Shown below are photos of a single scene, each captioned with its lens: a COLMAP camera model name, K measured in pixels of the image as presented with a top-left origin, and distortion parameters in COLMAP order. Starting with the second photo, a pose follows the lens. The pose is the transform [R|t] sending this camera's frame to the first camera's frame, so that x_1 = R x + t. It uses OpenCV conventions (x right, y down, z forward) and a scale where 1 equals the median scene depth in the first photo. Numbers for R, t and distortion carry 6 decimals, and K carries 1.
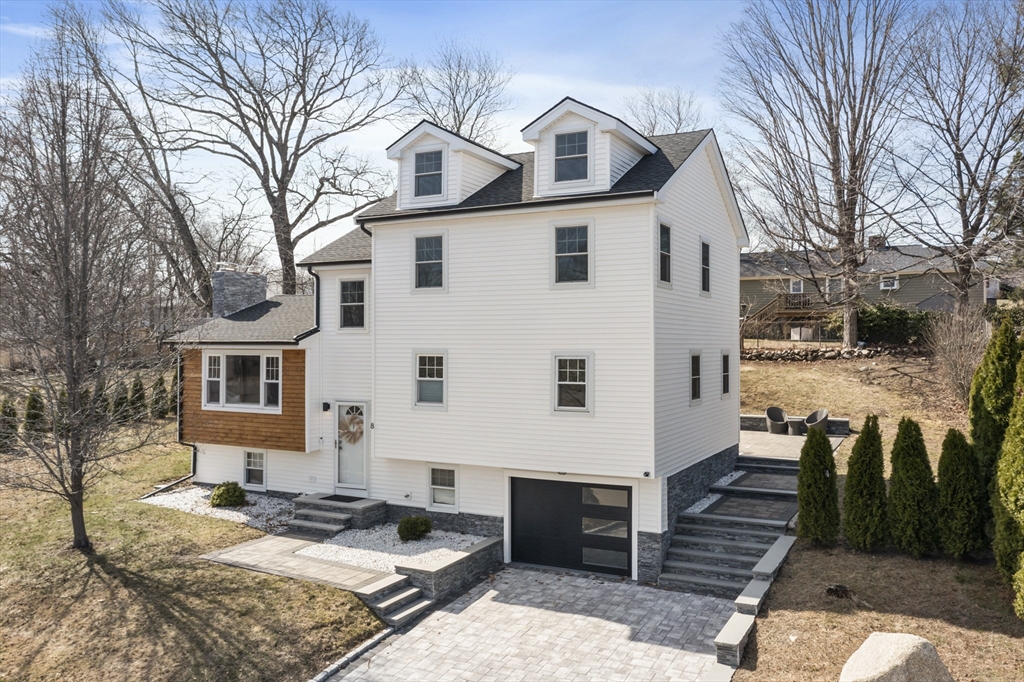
lens RADIAL K [[817.3, 0, 512.0], [0, 817.3, 341.0], [0, 0, 1]] dist [0.000164, -0.095745]
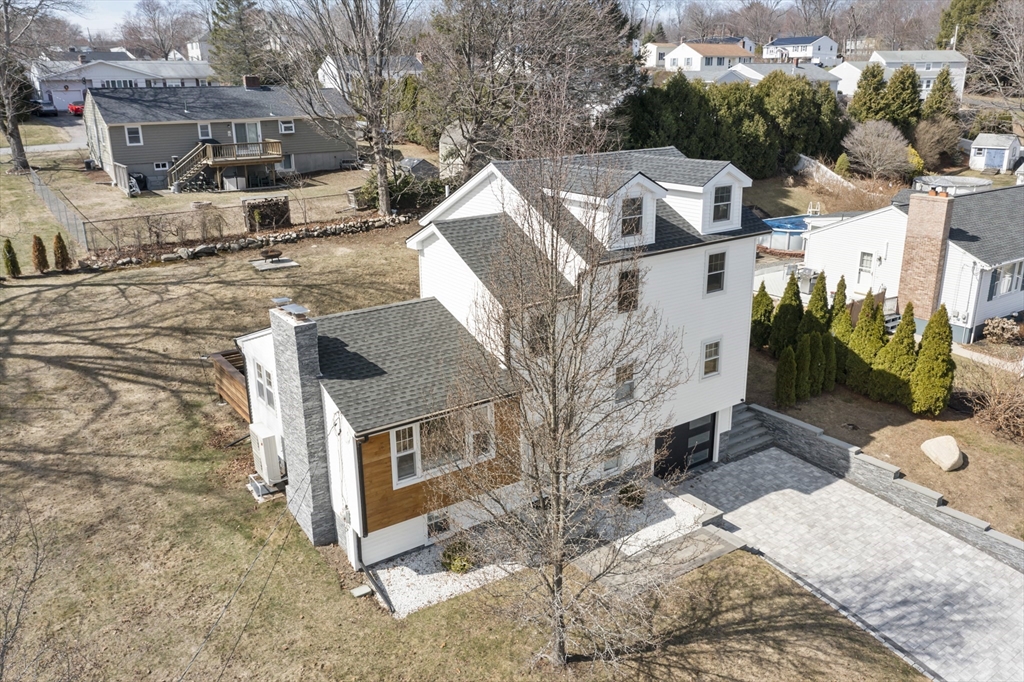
lens RADIAL K [[809.2, 0, 515.2], [0, 809.2, 338.4], [0, 0, 1]] dist [-0.009131, -0.008139]
pose [[0.449174, -0.278636, 0.848884, -1.221493], [0.006766, 0.951159, 0.308626, -0.404585], [-0.893419, -0.132883, 0.429122, 0.650374]]
